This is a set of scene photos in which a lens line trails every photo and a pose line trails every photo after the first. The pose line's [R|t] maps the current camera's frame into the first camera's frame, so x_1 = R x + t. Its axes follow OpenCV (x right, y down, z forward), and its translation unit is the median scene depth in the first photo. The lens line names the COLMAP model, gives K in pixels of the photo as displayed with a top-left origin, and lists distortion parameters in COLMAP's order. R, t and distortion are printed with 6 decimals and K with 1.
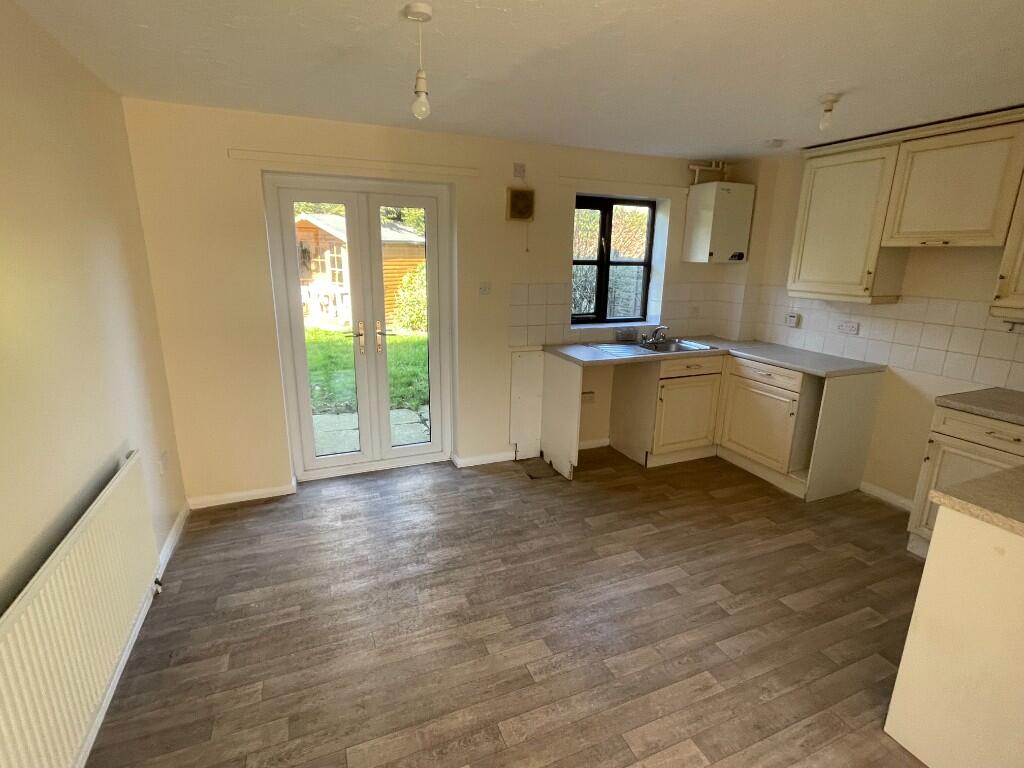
lens RADIAL K [[494.4, 0, 512.0], [0, 494.4, 384.0], [0, 0, 1]] dist [0.001046, -0.001085]
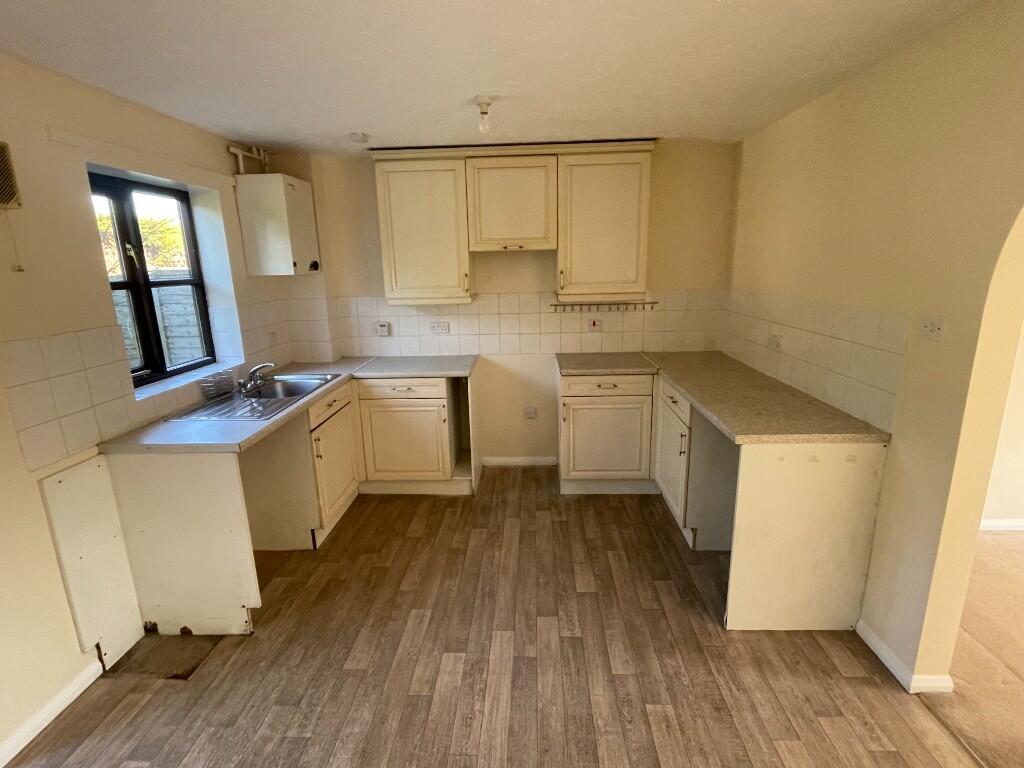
lens RADIAL K [[494.4, 0, 512.0], [0, 494.4, 384.0], [0, 0, 1]] dist [0.001046, -0.001085]
pose [[0.427355, -0.244478, 0.870401, -0.212032], [0.260890, 0.955136, 0.140184, -0.107897], [-0.865623, 0.167171, 0.471964, 0.384953]]
